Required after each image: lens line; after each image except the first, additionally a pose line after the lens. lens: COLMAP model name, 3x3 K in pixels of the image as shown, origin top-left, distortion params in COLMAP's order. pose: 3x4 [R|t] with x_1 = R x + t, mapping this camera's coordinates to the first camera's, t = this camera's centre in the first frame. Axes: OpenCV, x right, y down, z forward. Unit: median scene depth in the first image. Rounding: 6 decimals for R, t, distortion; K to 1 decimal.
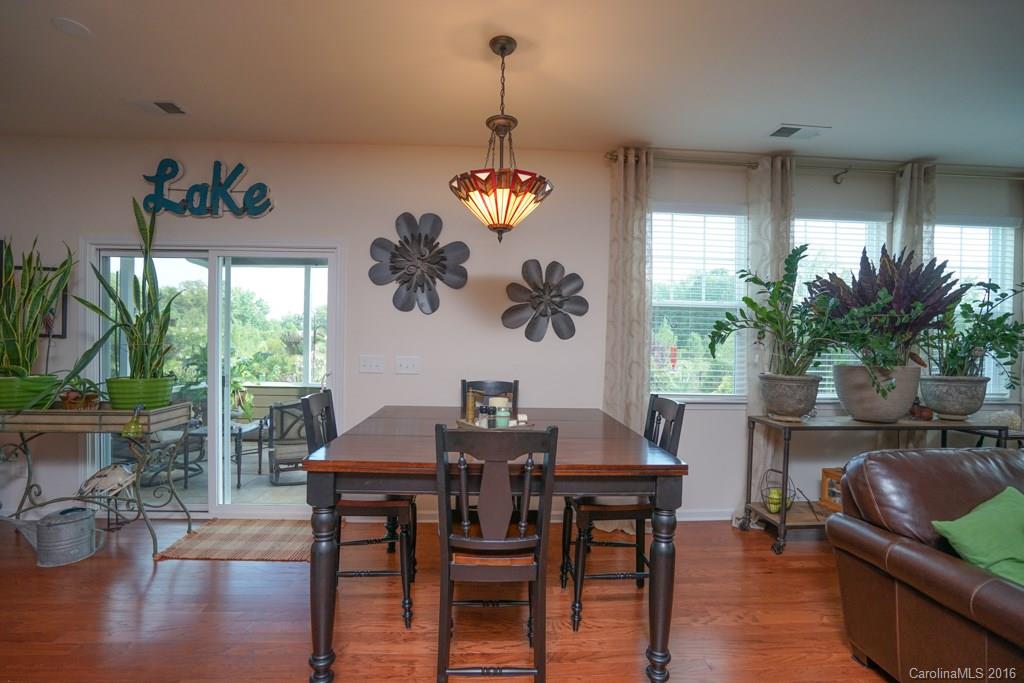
lens RADIAL K [[470.0, 0, 511.6], [0, 470.0, 345.5], [0, 0, 1]] dist [-0.053393, 0.019249]
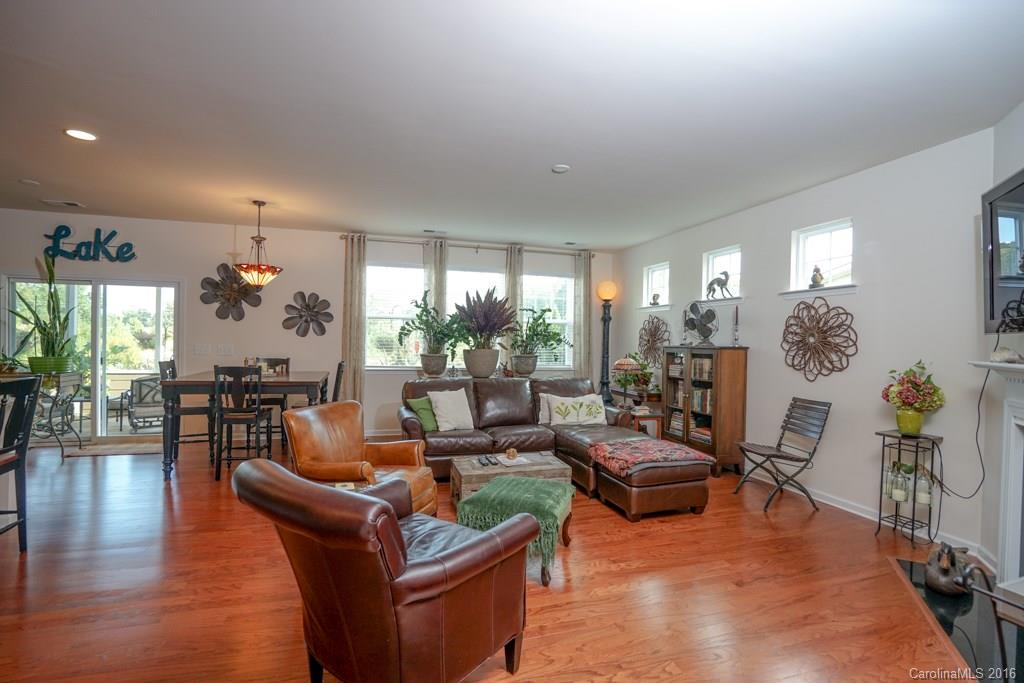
lens RADIAL K [[470.0, 0, 511.6], [0, 470.0, 345.5], [0, 0, 1]] dist [-0.053393, 0.019249]
pose [[0.969497, -0.001543, 0.245099, 0.408042], [0.000485, 0.999990, 0.004379, 0.017799], [-0.245104, -0.004127, 0.969488, -0.968237]]
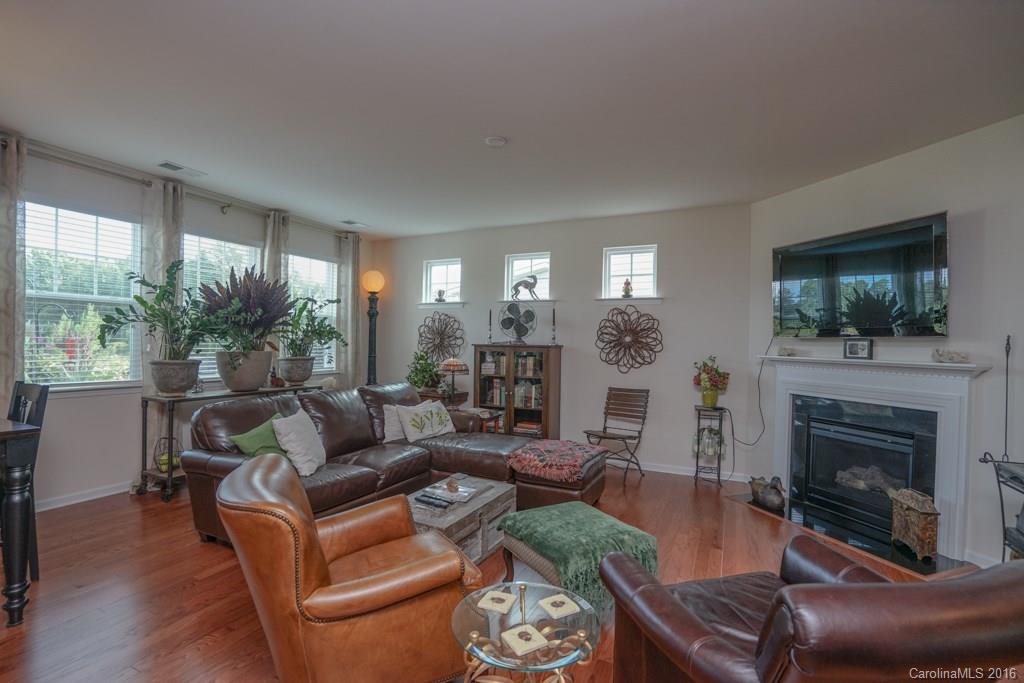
lens RADIAL K [[470.0, 0, 511.6], [0, 470.0, 345.5], [0, 0, 1]] dist [-0.053393, 0.019249]
pose [[0.489314, -0.014803, 0.871982, -0.041492], [-0.000795, 0.999848, 0.017420, 0.001166], [-0.872107, -0.009217, 0.489228, -0.396549]]
